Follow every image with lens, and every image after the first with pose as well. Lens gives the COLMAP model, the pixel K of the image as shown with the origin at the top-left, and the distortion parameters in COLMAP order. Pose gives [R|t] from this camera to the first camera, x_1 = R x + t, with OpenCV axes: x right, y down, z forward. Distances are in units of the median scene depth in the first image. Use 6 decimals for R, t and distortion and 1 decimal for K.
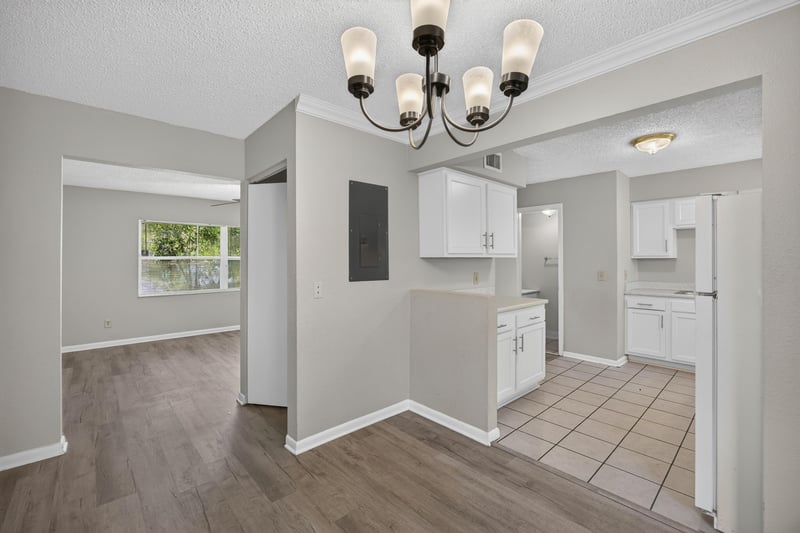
lens RADIAL K [[343.2, 0, 404.1], [0, 343.2, 256.0], [0, 0, 1]] dist [-0.017923, 0.002028]
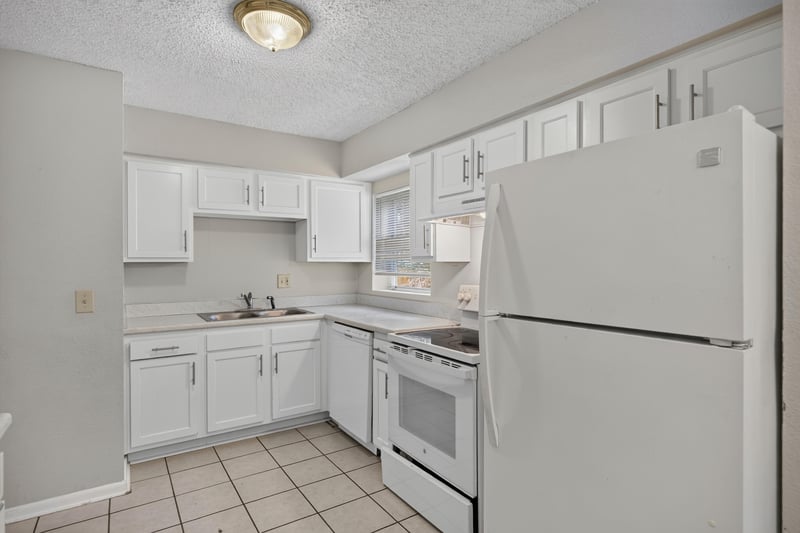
lens RADIAL K [[419.4, 0, 399.8], [0, 419.4, 265.2], [0, 0, 1]] dist [-0.001027, 0.000012]
pose [[0.162415, -0.003098, 0.986718, 0.134150], [-0.007564, 0.999962, 0.004385, 0.006933], [-0.986694, -0.008176, 0.162385, 0.607306]]
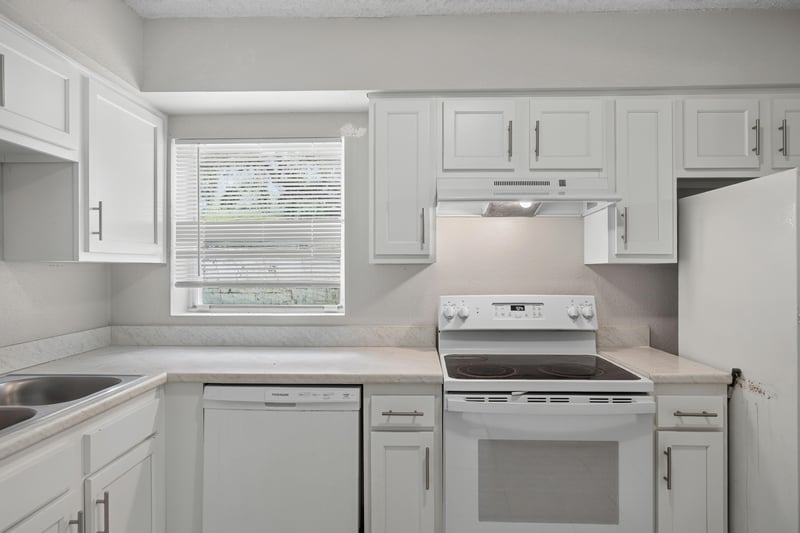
lens RADIAL K [[480.5, 0, 401.5], [0, 480.5, 265.0], [0, 0, 1]] dist [-0.015210, 0.004659]
pose [[-0.713467, 0.002580, 0.700684, 0.504078], [-0.004225, 0.999959, -0.007984, 0.010656], [-0.700676, -0.008657, -0.713427, 1.111693]]
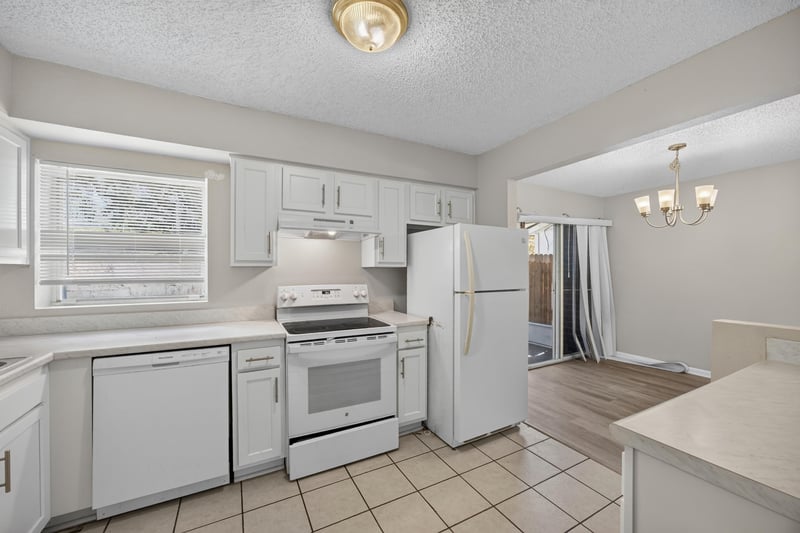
lens RADIAL K [[318.1, 0, 403.6], [0, 318.1, 269.5], [0, 0, 1]] dist [-0.013707, 0.002548]
pose [[-0.967984, -0.002989, 0.250995, 0.486113], [-0.004292, 0.999980, -0.004643, 0.012091], [-0.250976, -0.005571, -0.967977, 1.208089]]
